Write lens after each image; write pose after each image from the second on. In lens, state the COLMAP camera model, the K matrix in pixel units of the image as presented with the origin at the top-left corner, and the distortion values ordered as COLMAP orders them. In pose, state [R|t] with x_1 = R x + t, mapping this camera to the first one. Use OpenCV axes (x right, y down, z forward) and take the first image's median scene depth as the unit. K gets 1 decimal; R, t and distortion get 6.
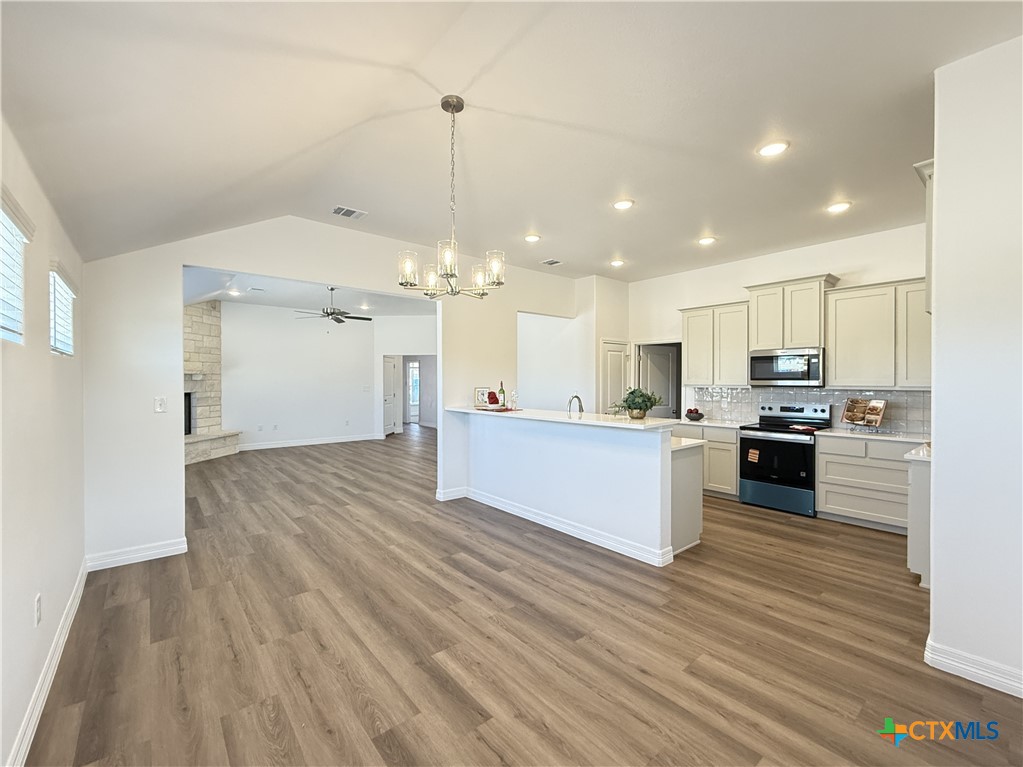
lens RADIAL K [[431.3, 0, 515.2], [0, 431.3, 384.8], [0, 0, 1]] dist [-0.000601, -0.000808]
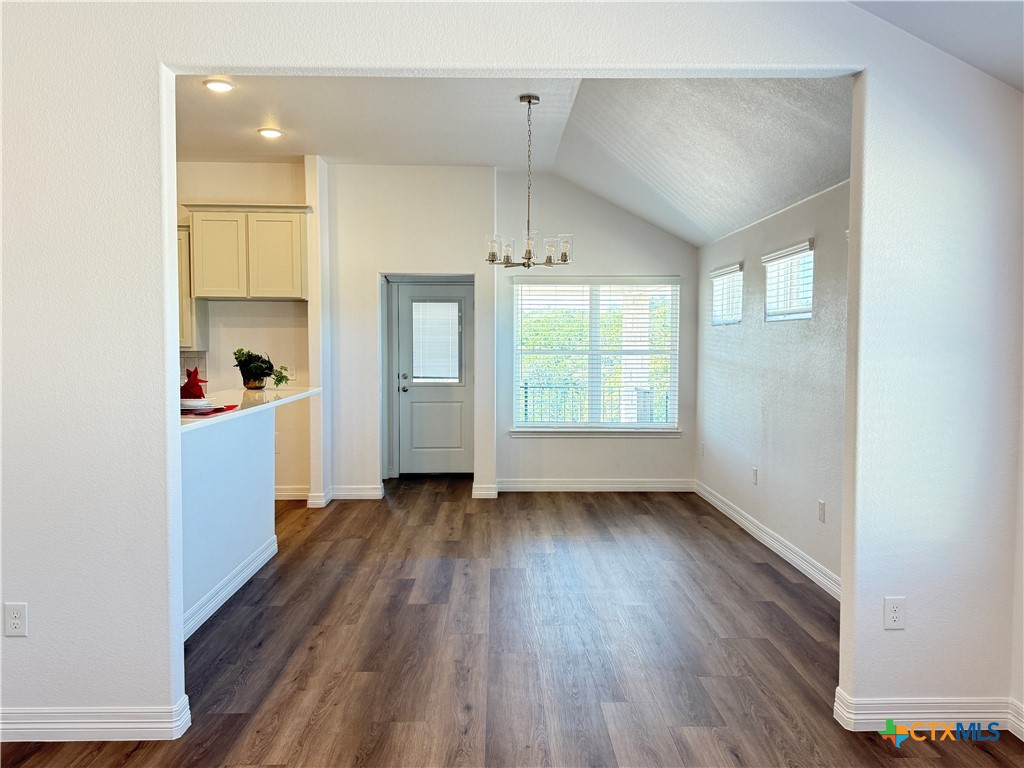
lens RADIAL K [[858.2, 0, 511.2], [0, 858.2, 379.3], [0, 0, 1]] dist [0.102820, -0.006089]
pose [[-0.772095, -0.029295, 0.634832, -1.078687], [0.005170, 0.998614, 0.052370, -0.018358], [-0.635486, 0.043716, -0.770874, 1.919807]]
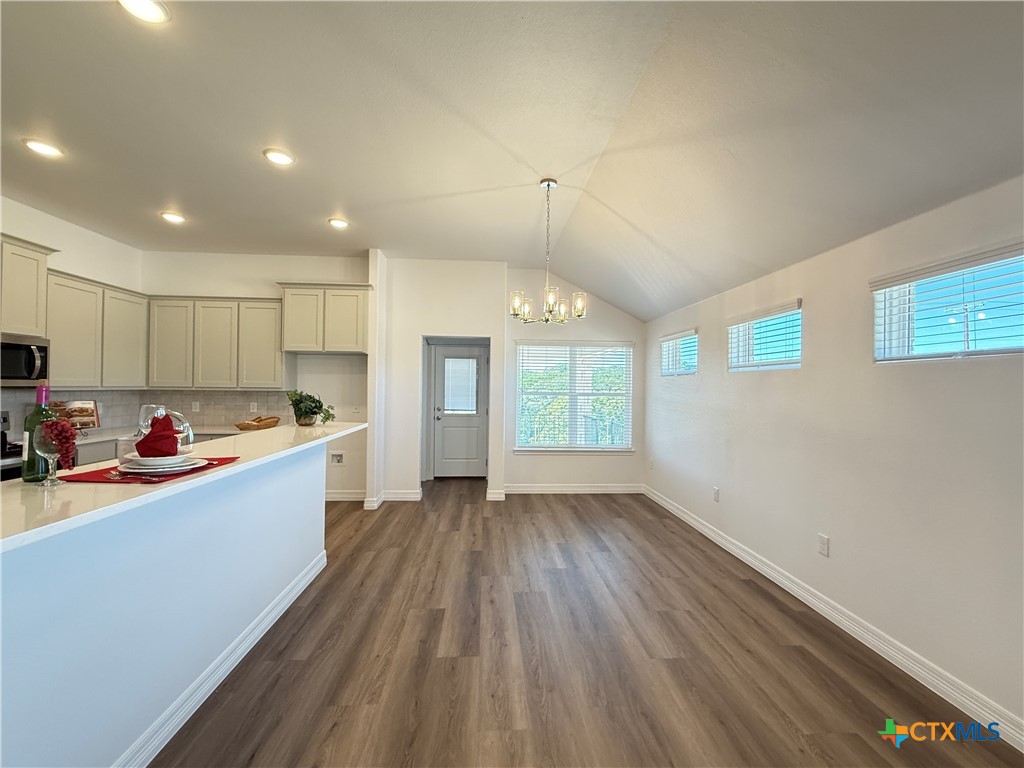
lens RADIAL K [[431.7, 0, 510.6], [0, 431.7, 381.9], [0, 0, 1]] dist [-0.000601, -0.000808]
pose [[-0.796530, -0.003540, 0.604589, -0.594084], [-0.005749, 0.999982, -0.001720, -0.011299], [-0.604572, -0.004846, -0.796536, 1.456666]]
